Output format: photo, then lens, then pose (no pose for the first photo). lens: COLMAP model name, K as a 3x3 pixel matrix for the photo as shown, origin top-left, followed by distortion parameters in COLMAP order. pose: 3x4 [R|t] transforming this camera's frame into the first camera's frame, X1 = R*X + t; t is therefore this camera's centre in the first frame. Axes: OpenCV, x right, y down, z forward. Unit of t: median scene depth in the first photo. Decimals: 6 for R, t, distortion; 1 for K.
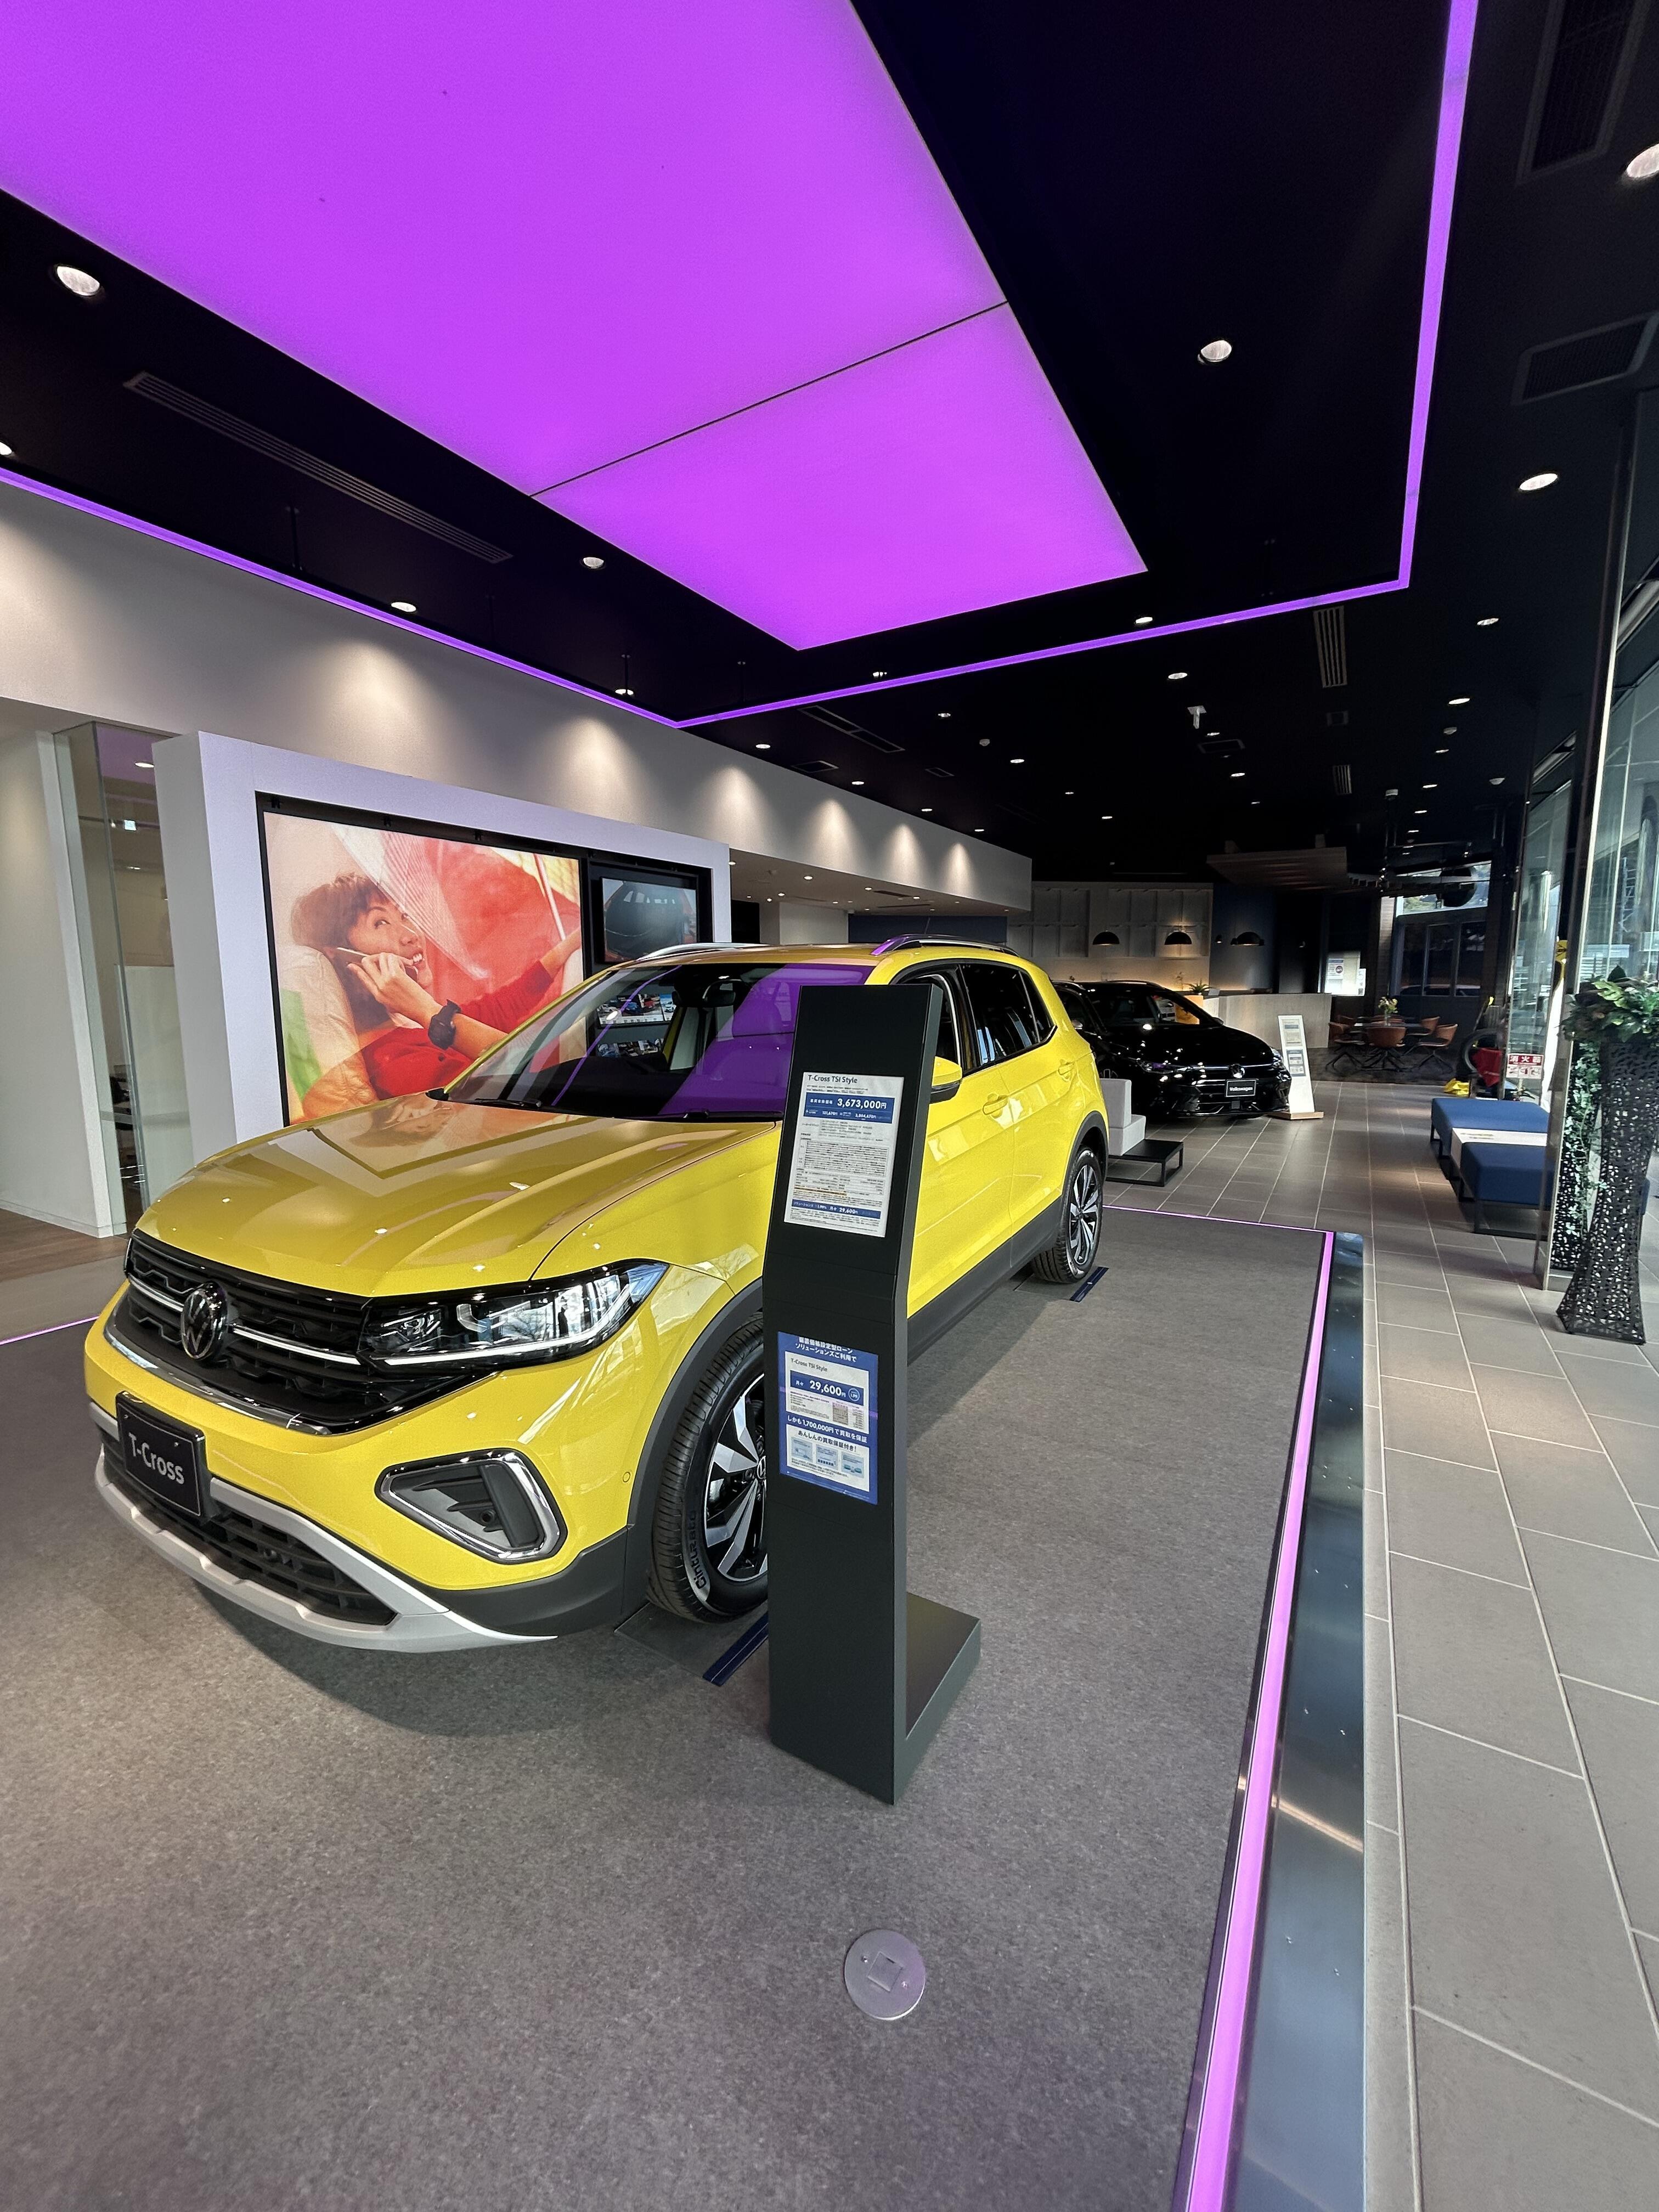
lens RADIAL K [[898.0, 0, 829.5], [0, 898.0, 1106.0], [0, 0, 1]] dist [-0.033695, -0.000036]
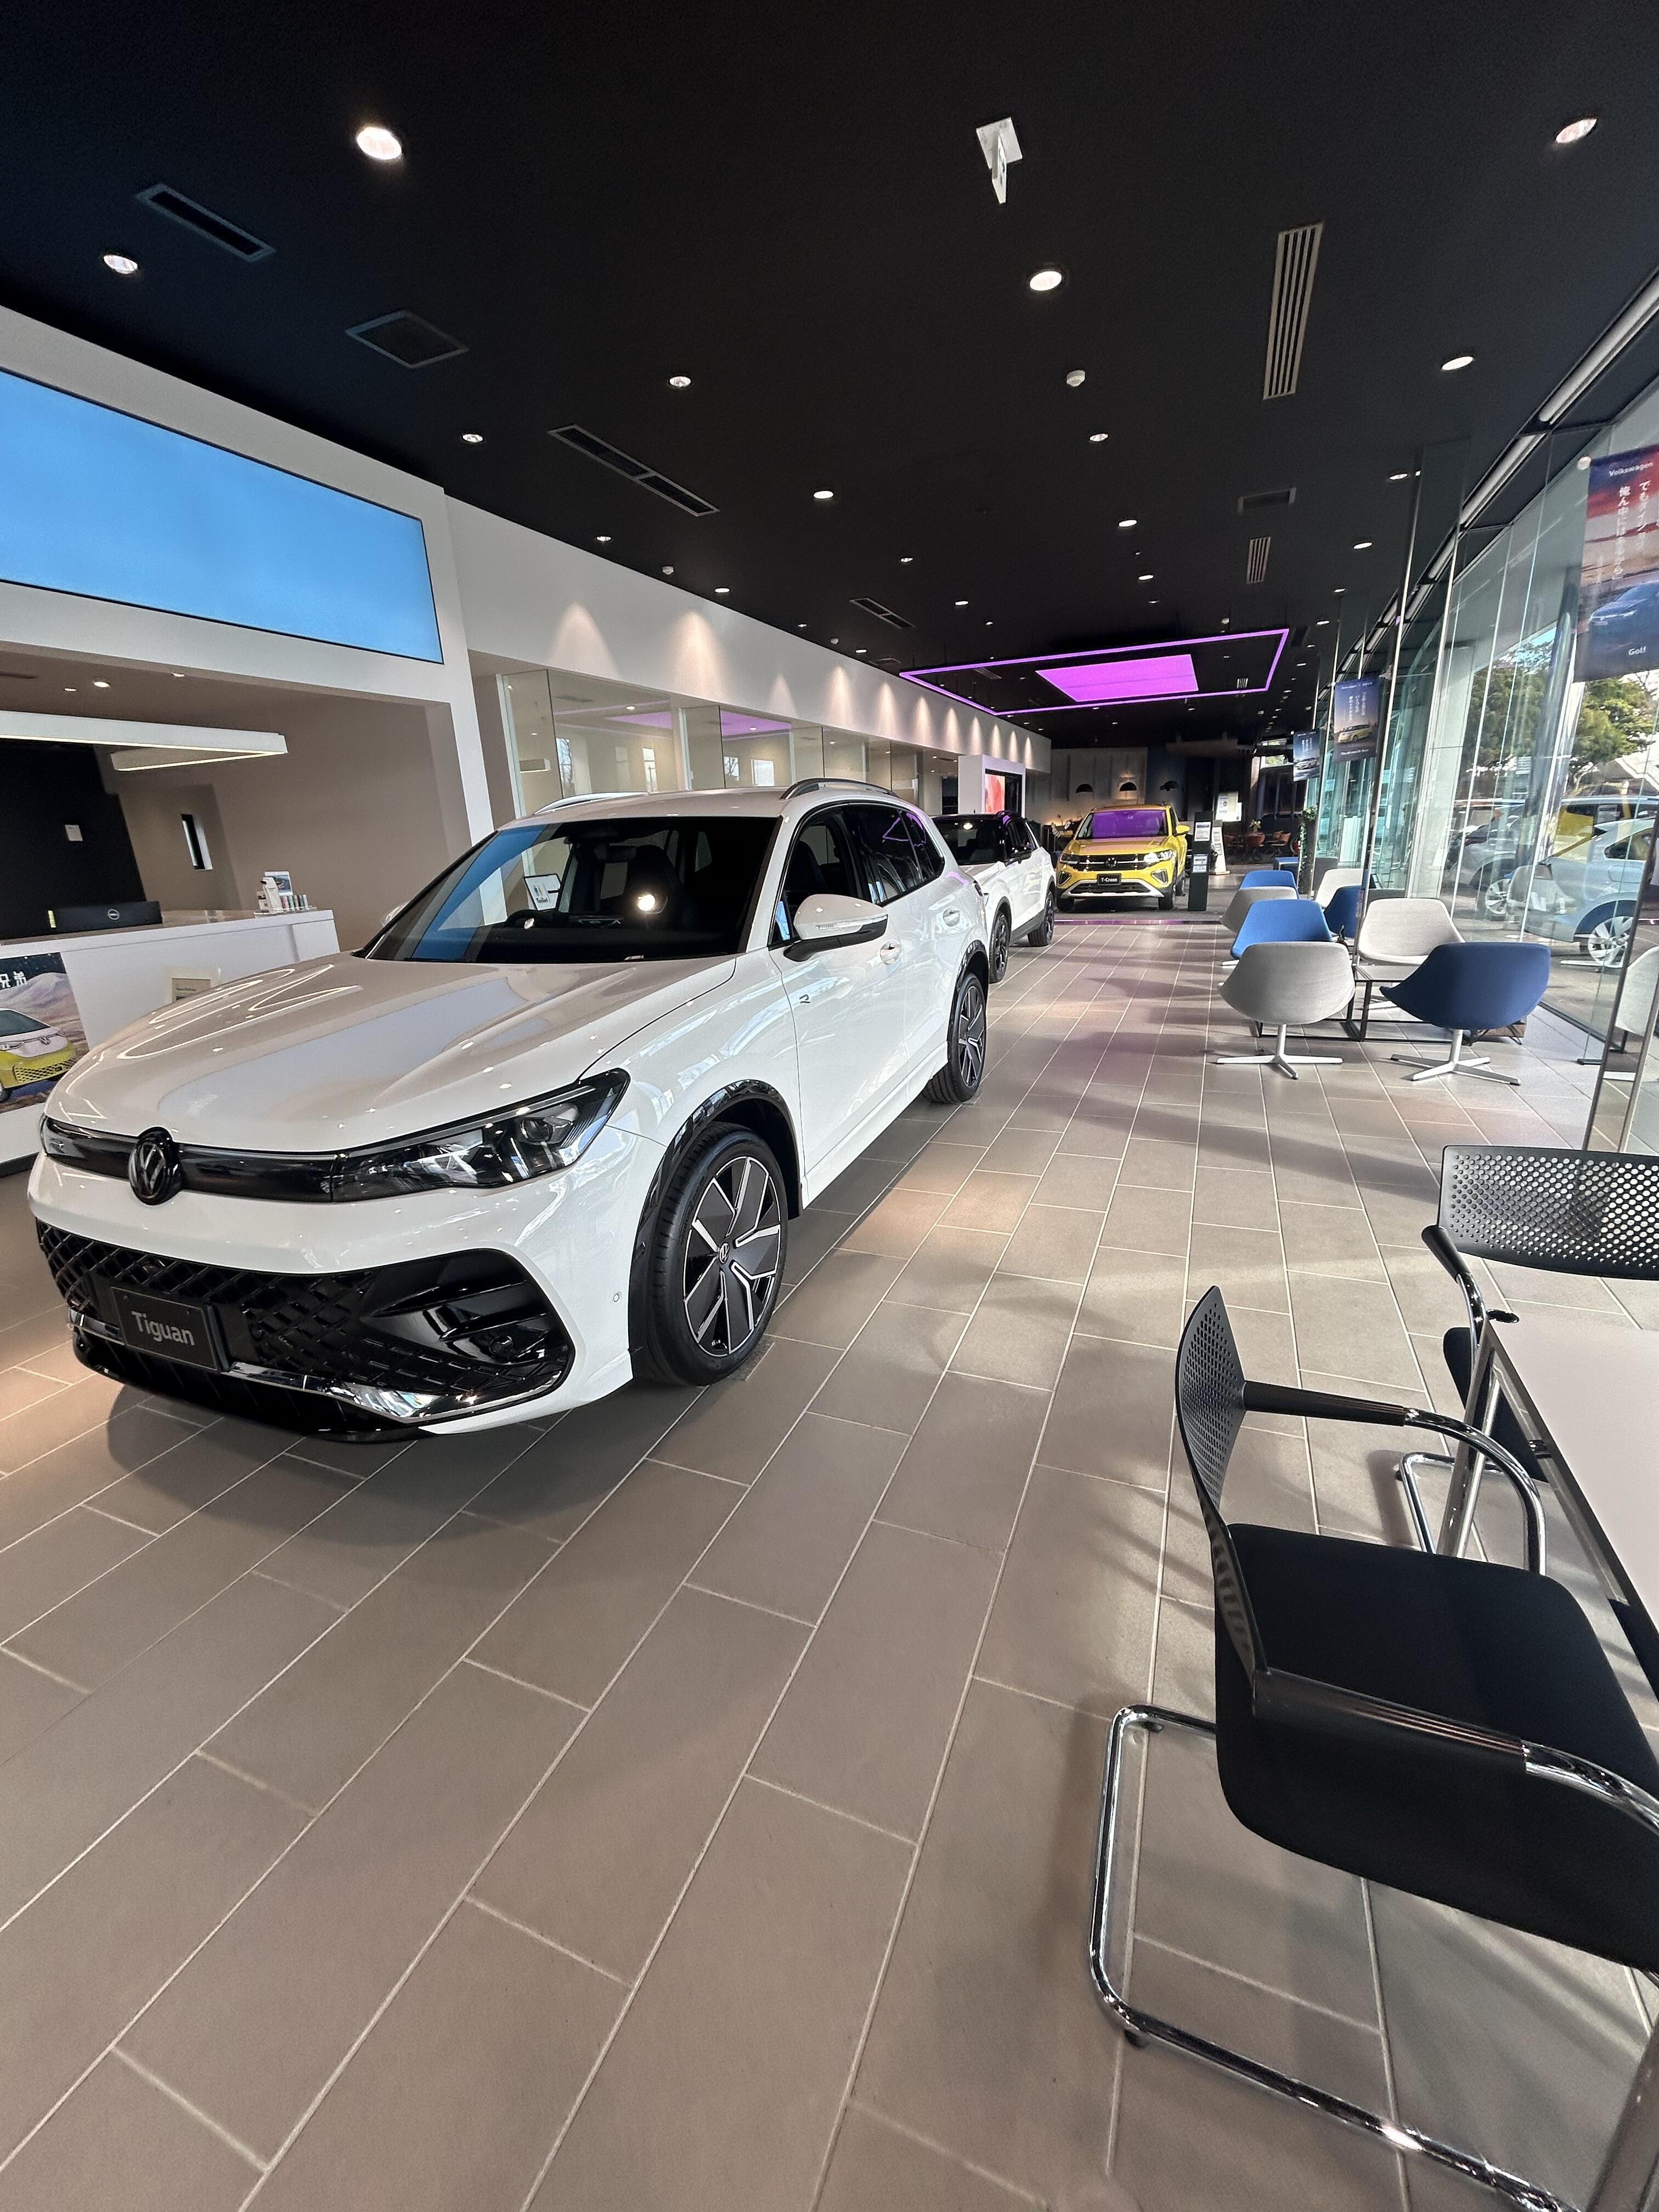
lens RADIAL K [[898.0, 0, 829.5], [0, 898.0, 1106.0], [0, 0, 1]] dist [-0.033695, -0.000036]
pose [[0.990402, -0.071856, 0.118069, -0.349880], [0.051802, 0.984949, 0.164898, 0.077472], [-0.128140, -0.157200, 0.979218, -0.542065]]
